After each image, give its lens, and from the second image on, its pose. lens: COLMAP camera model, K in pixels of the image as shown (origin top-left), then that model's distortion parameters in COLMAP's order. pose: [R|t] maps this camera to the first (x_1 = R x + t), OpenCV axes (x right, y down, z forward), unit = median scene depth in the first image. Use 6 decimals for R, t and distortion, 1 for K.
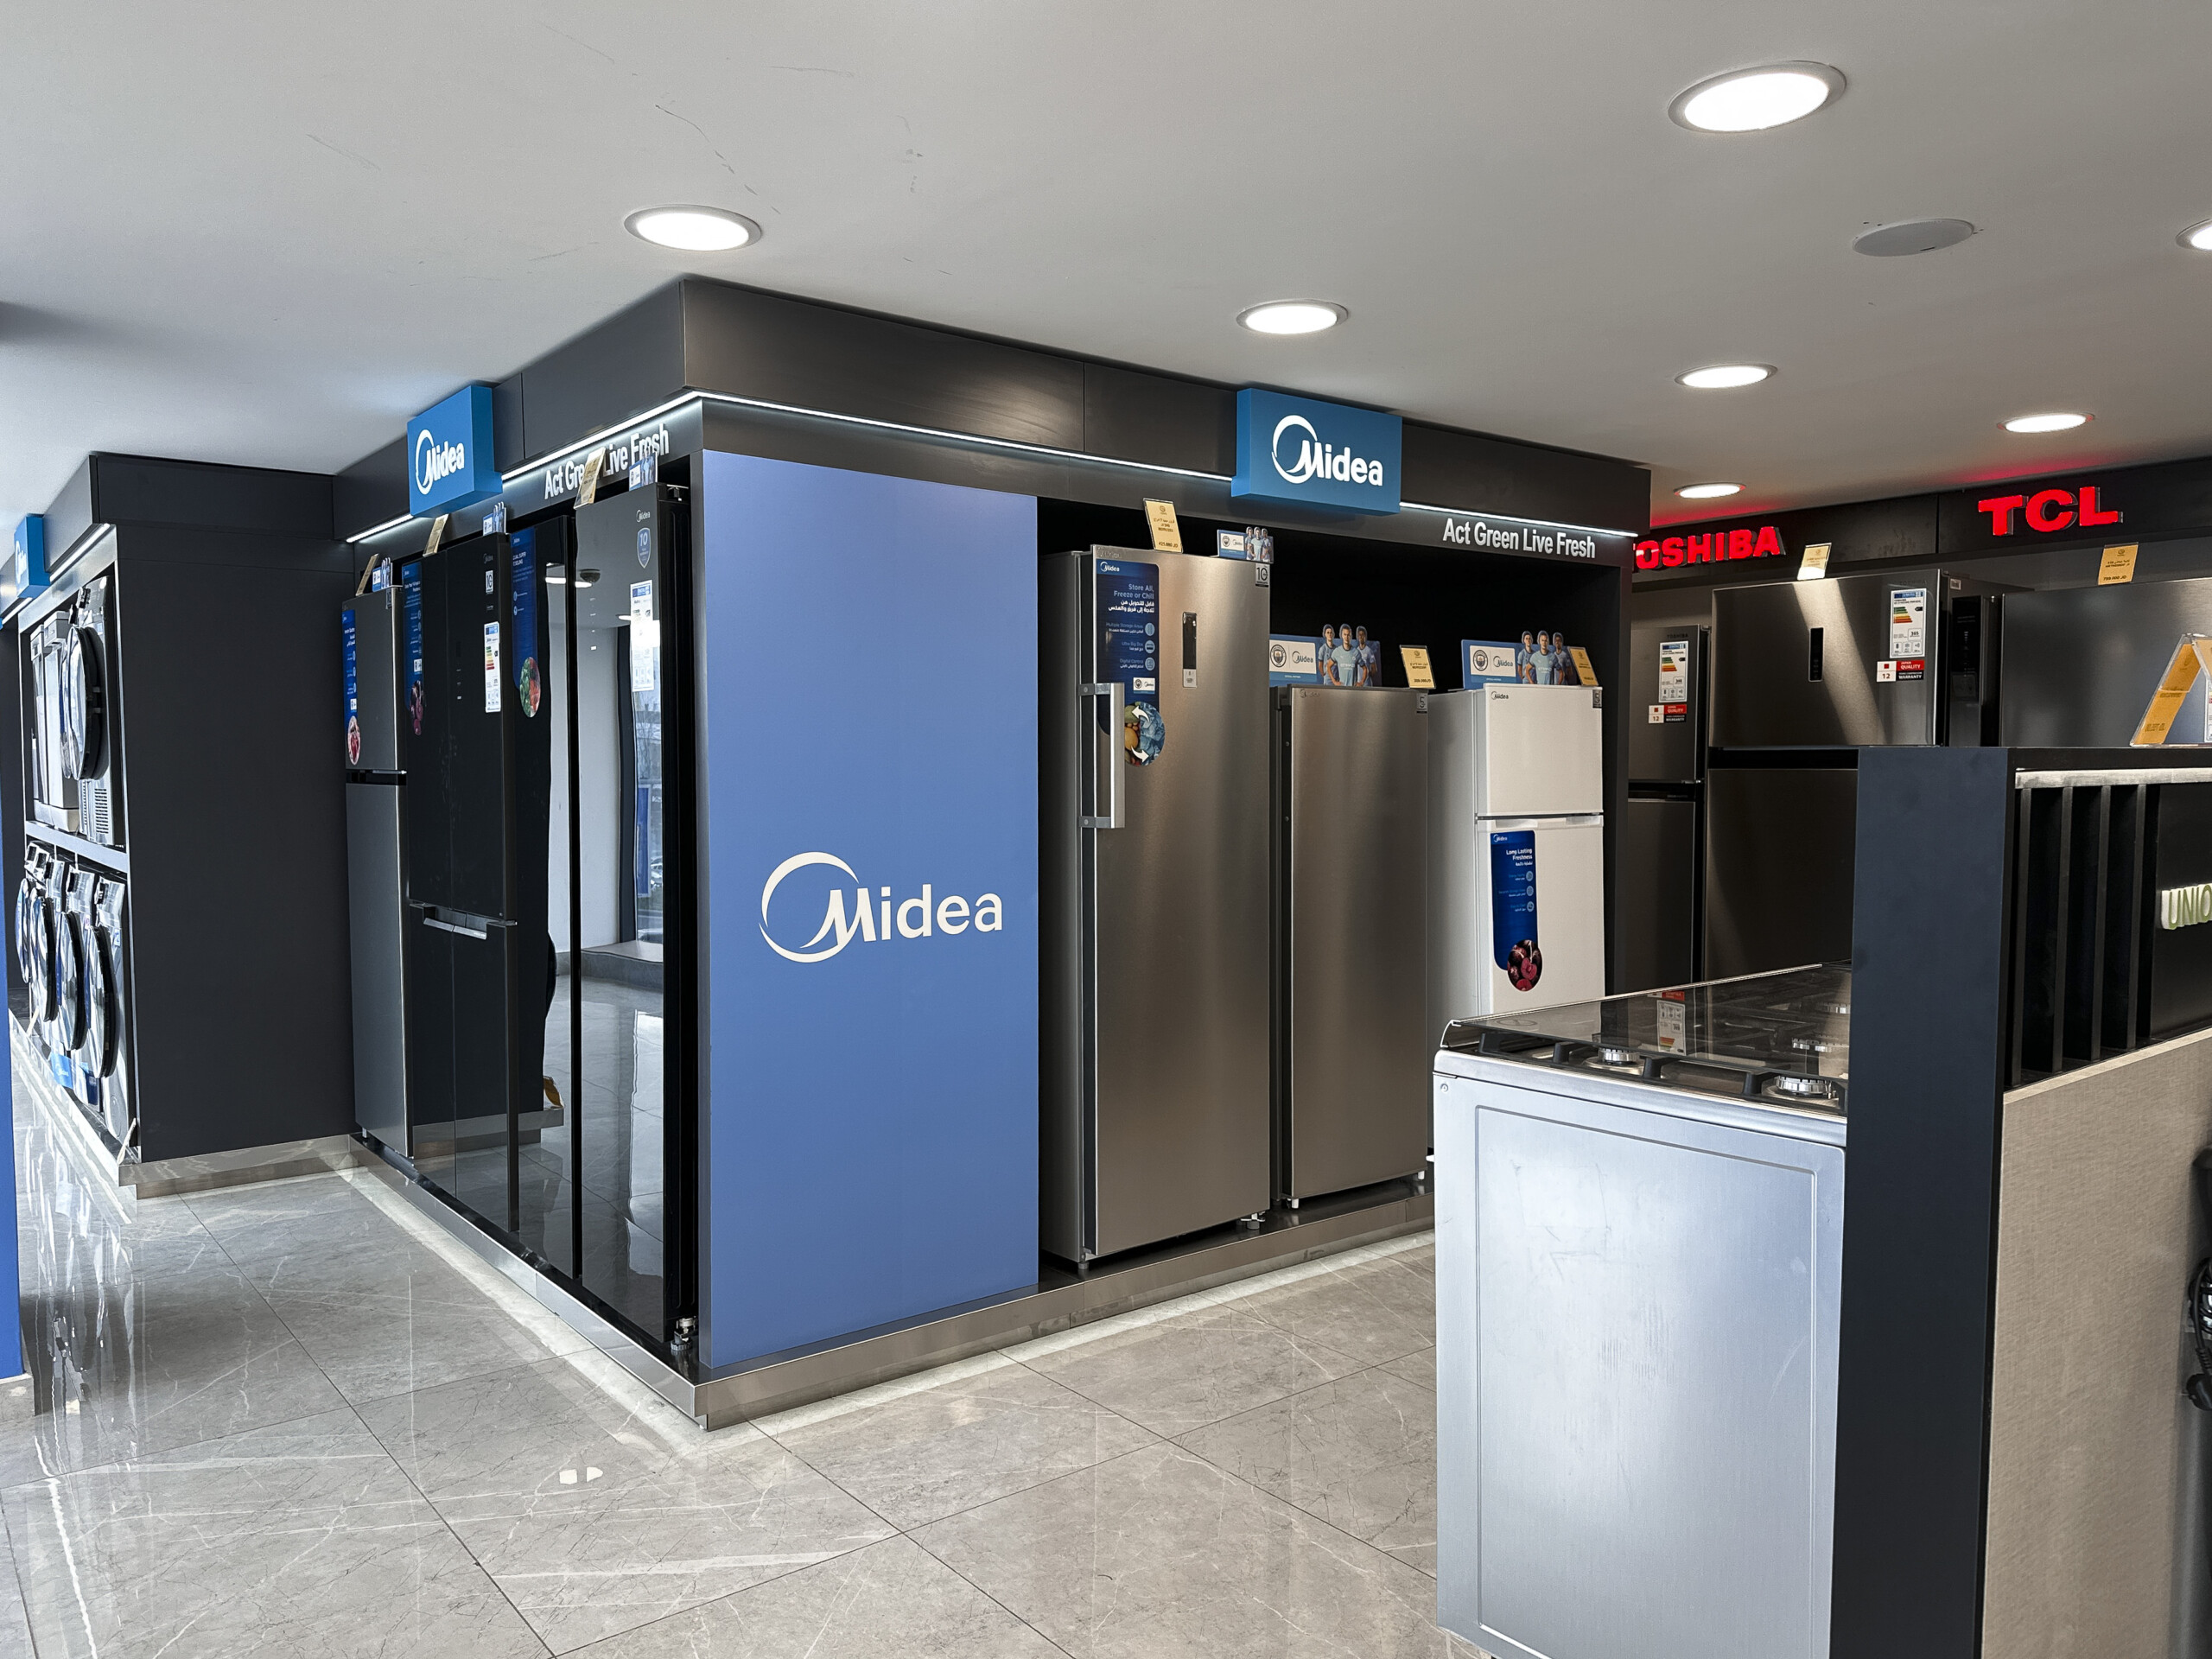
lens RADIAL K [[1578.1, 0, 1122.1], [0, 1578.1, 839.5], [0, 0, 1]] dist [0.056114, -0.020161]
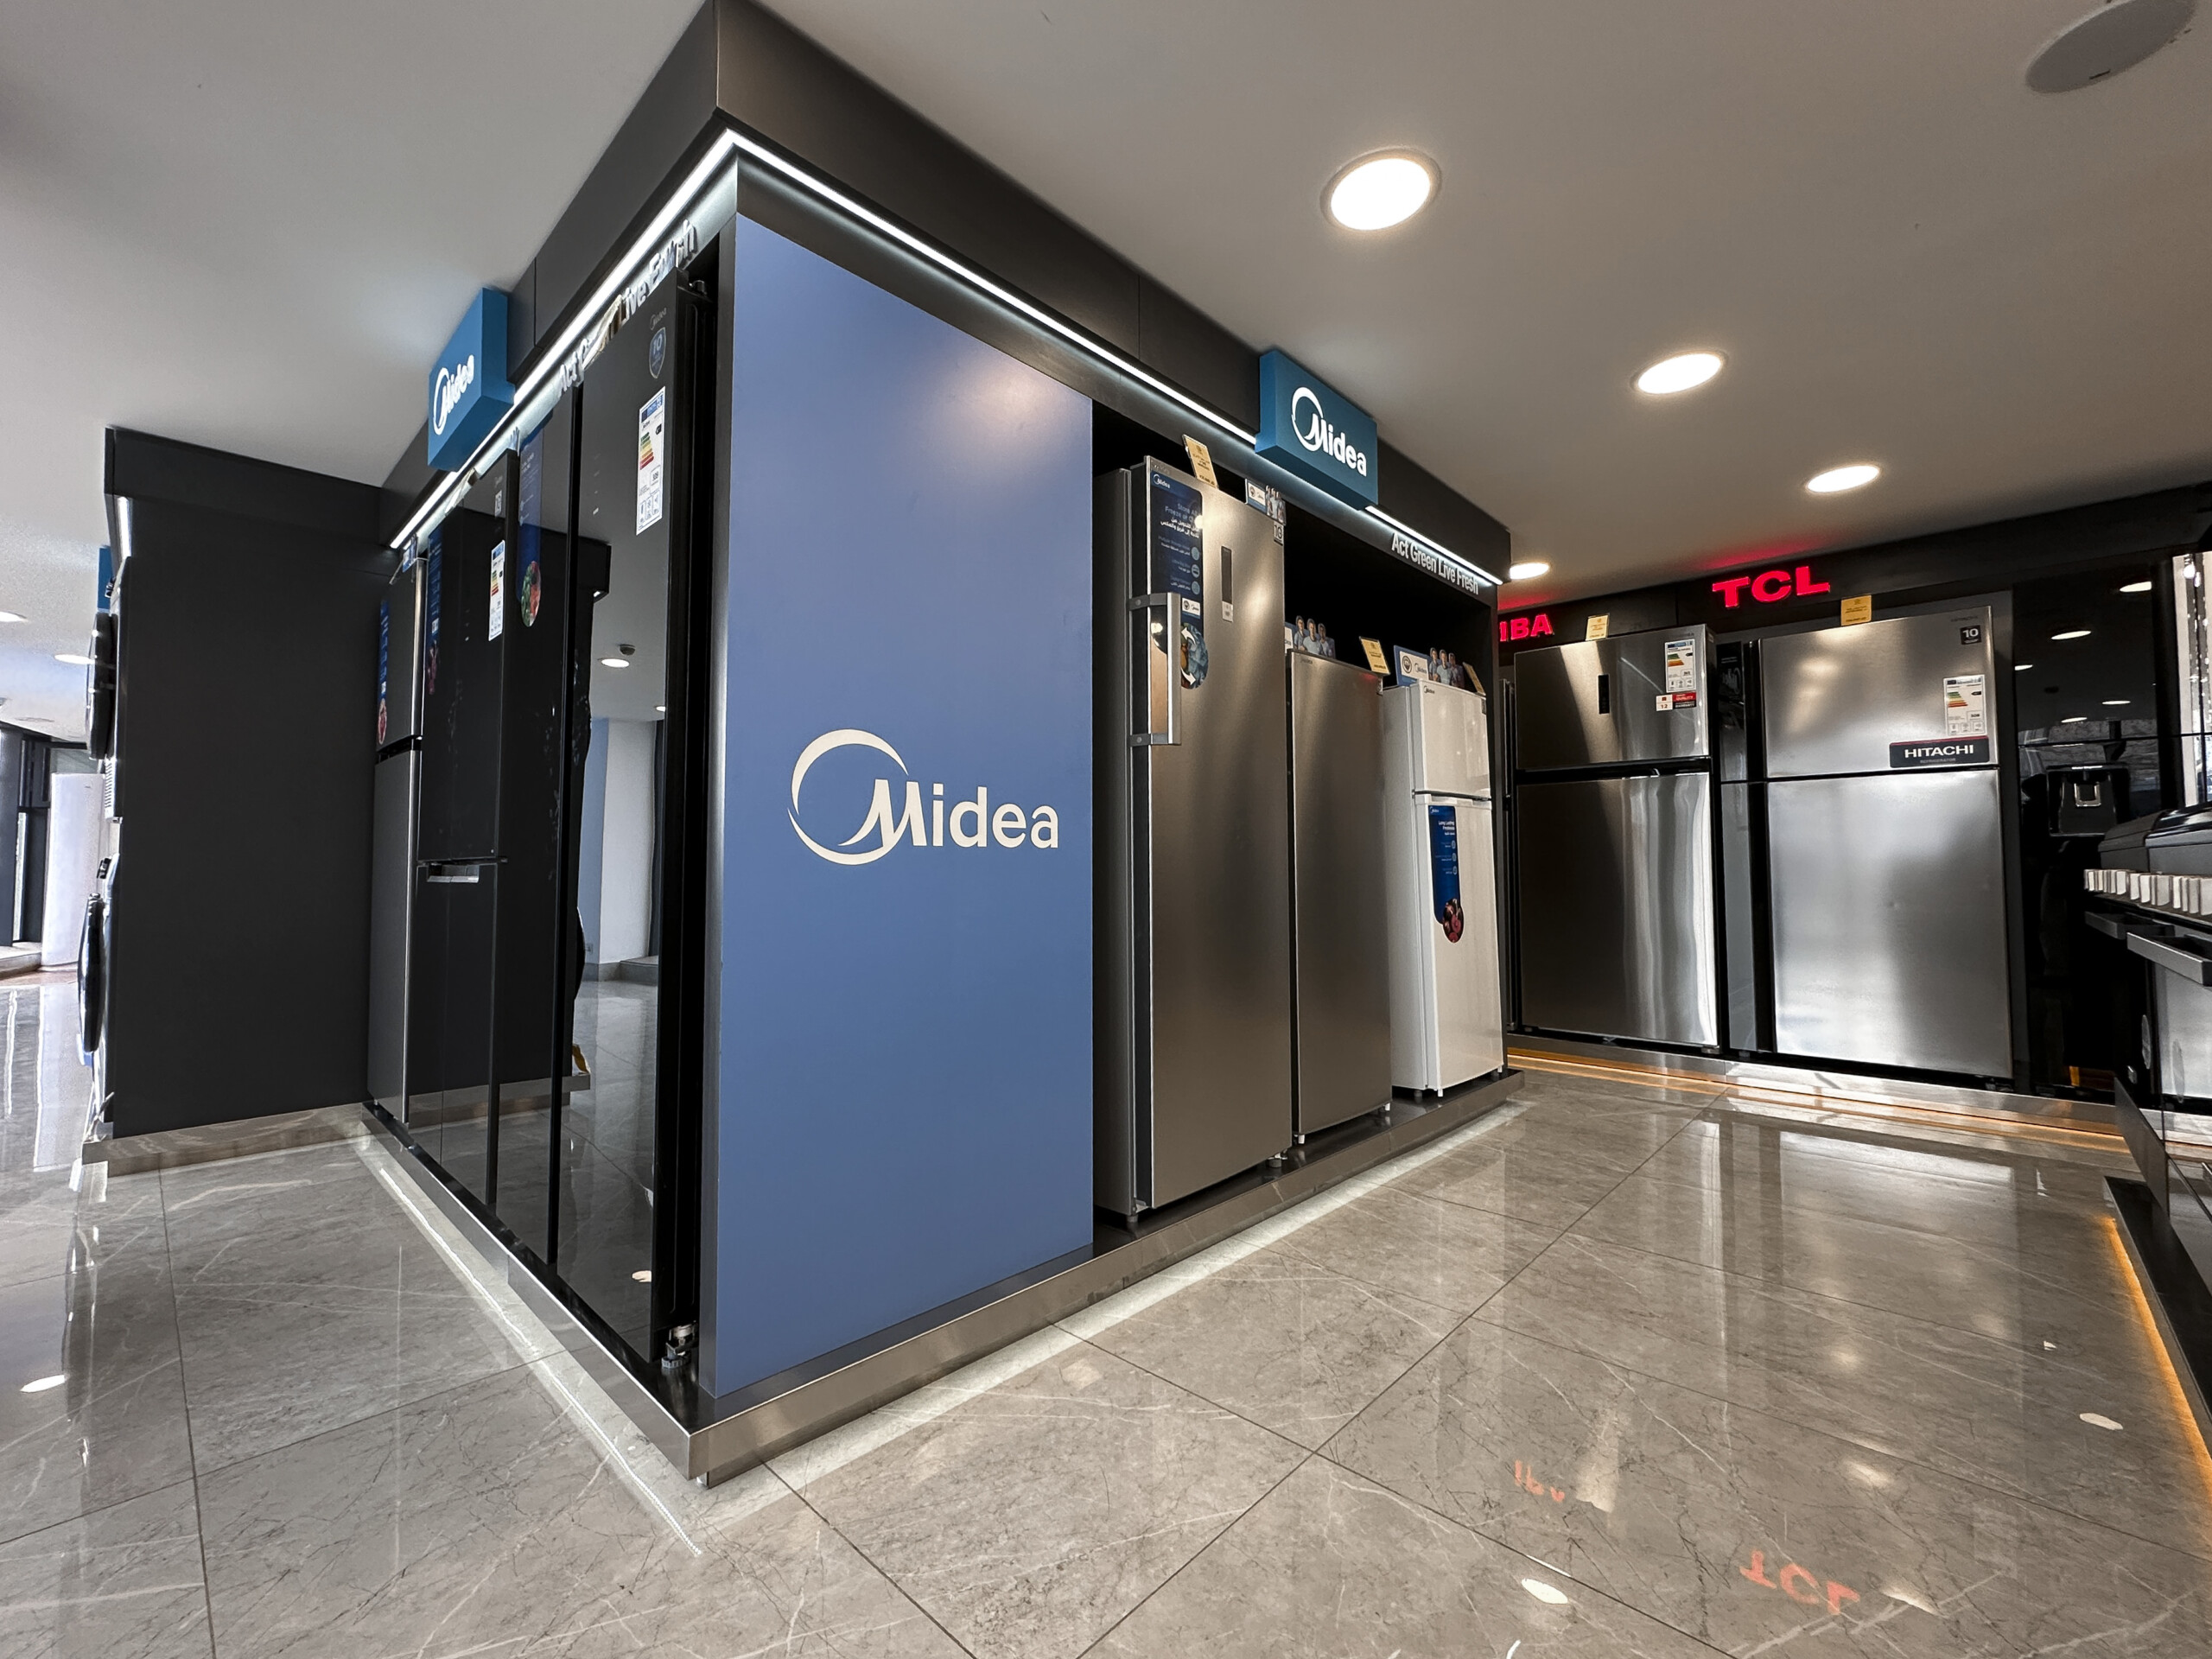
lens RADIAL K [[907.4, 0, 1101.1], [0, 907.4, 835.4], [0, 0, 1]] dist [-0.011528, 0.002122]
pose [[0.990895, 0.002282, 0.134615, -0.116741], [0.010494, 0.995506, -0.094118, 0.095591], [-0.134225, 0.094673, 0.986418, 0.458600]]
